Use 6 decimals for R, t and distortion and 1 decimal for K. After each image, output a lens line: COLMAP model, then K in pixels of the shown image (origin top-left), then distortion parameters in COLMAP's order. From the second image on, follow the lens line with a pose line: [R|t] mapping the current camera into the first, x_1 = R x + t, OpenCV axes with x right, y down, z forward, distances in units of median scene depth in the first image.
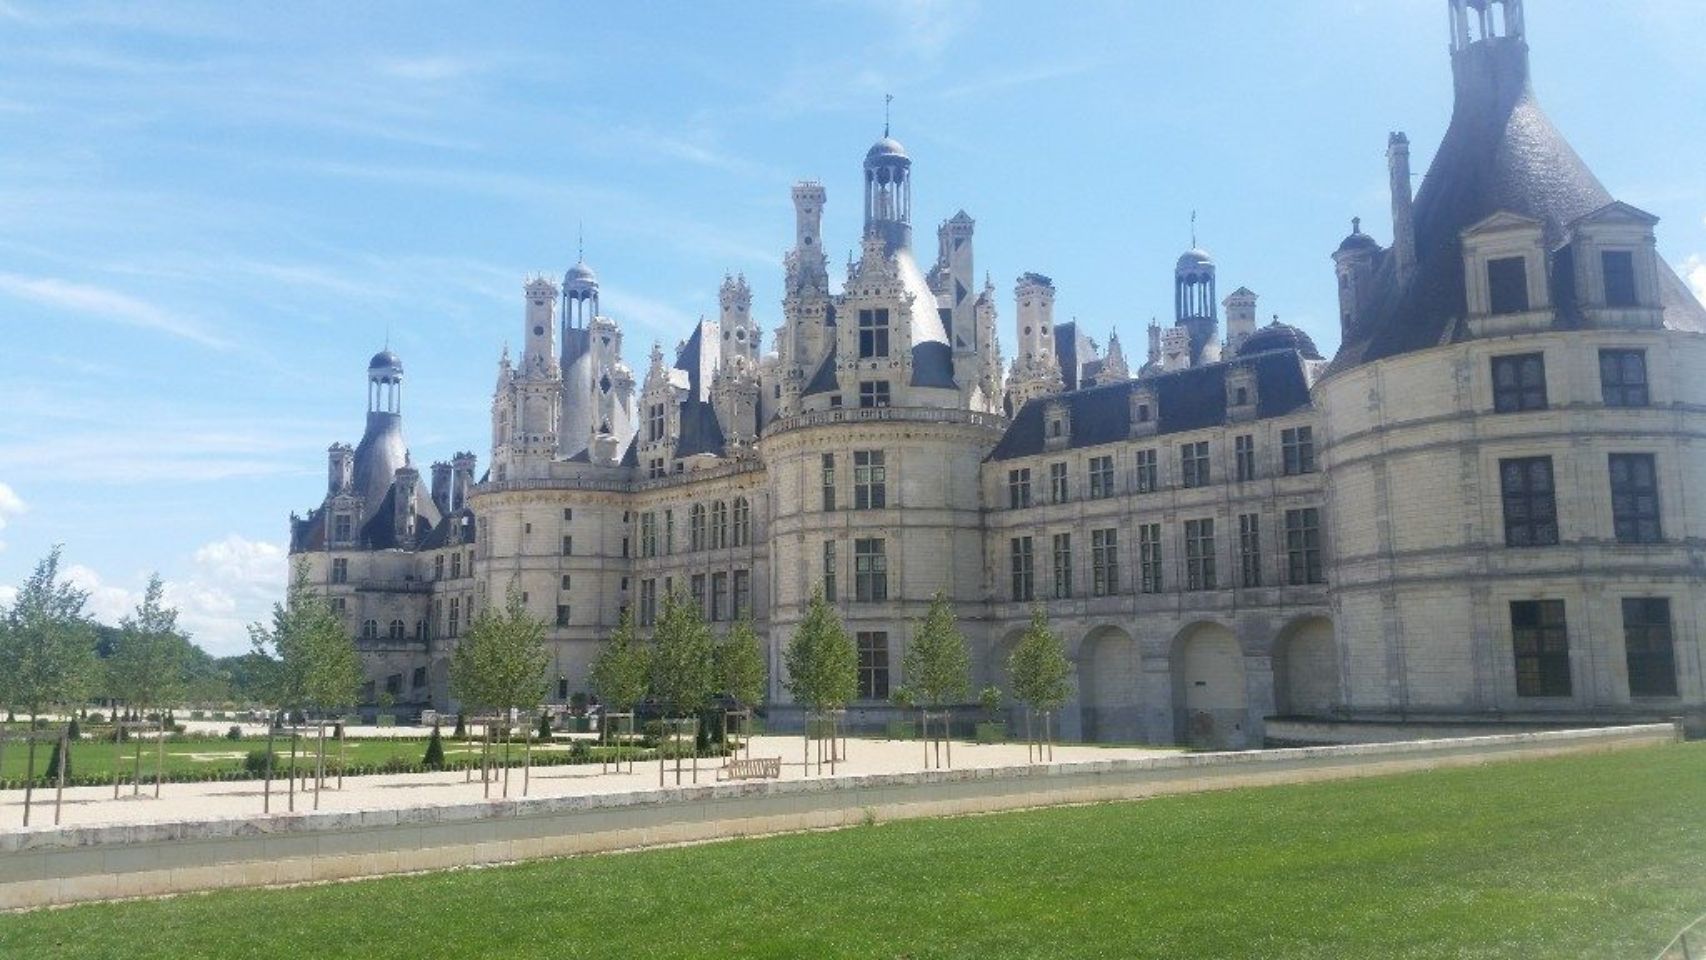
lens RADIAL K [[1283.5, 0, 866.6], [0, 1283.5, 476.6], [0, 0, 1]] dist [0.089159, -0.277145]
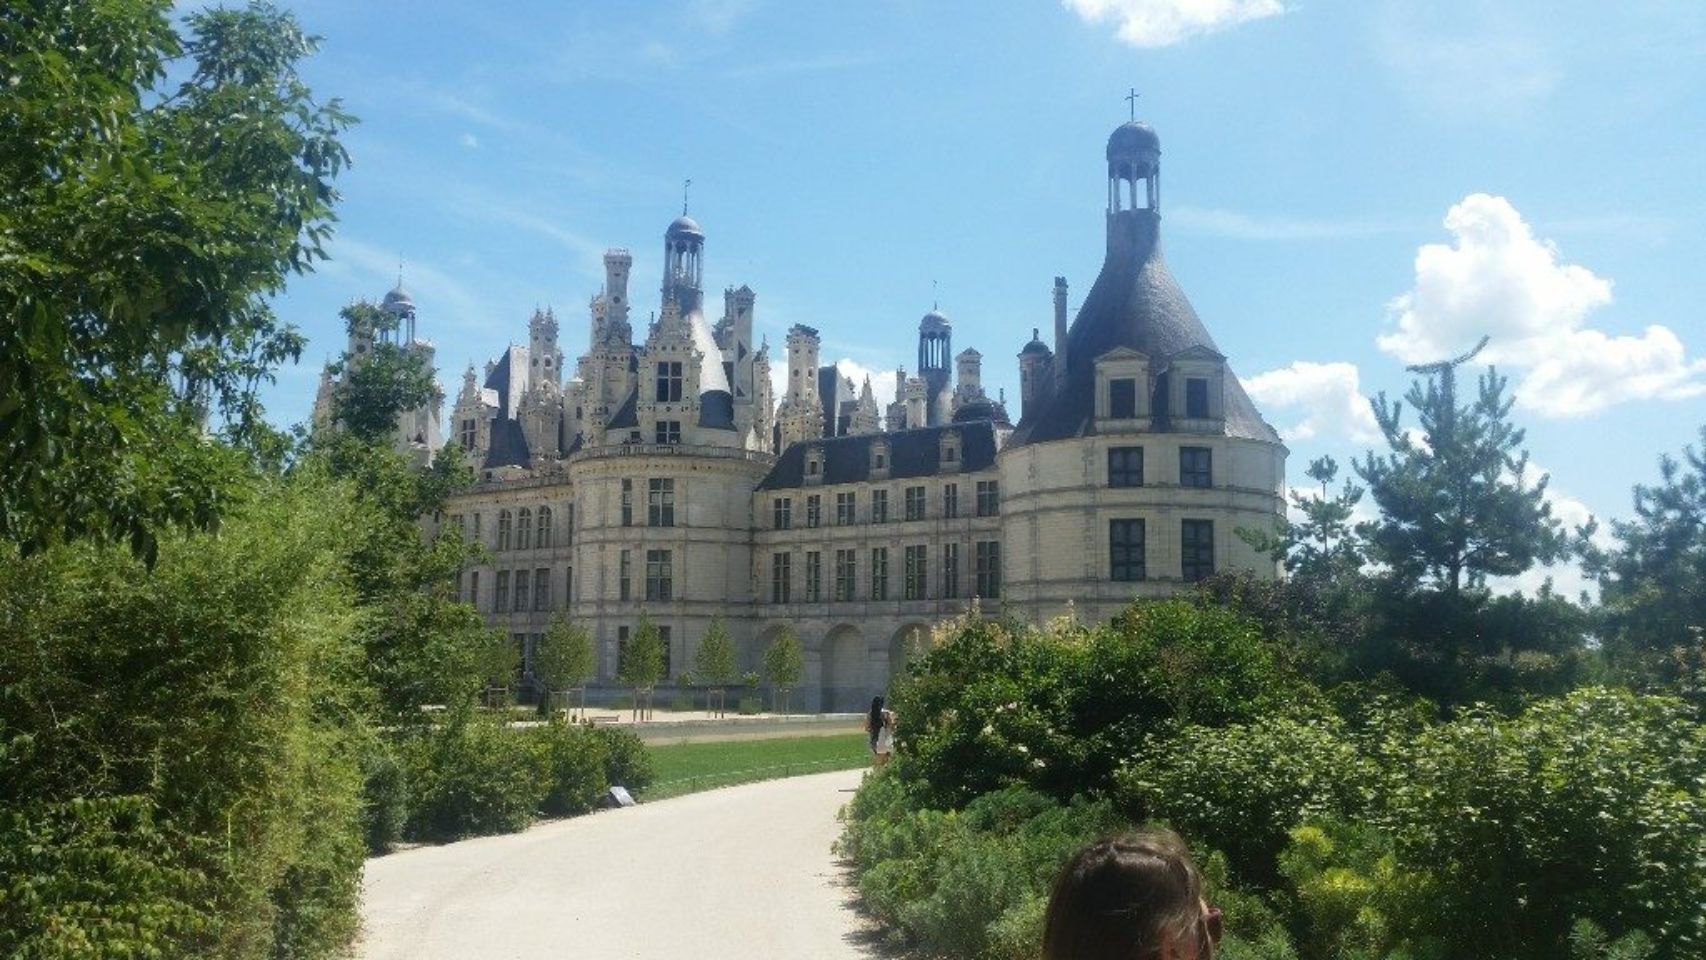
lens RADIAL K [[1283.5, 0, 866.6], [0, 1283.5, 476.6], [0, 0, 1]] dist [0.089159, -0.277145]
pose [[0.983430, 0.040265, 0.176760, -0.023915], [-0.042669, 0.999041, 0.009820, -0.044065], [-0.176196, -0.017199, 0.984205, -0.255992]]
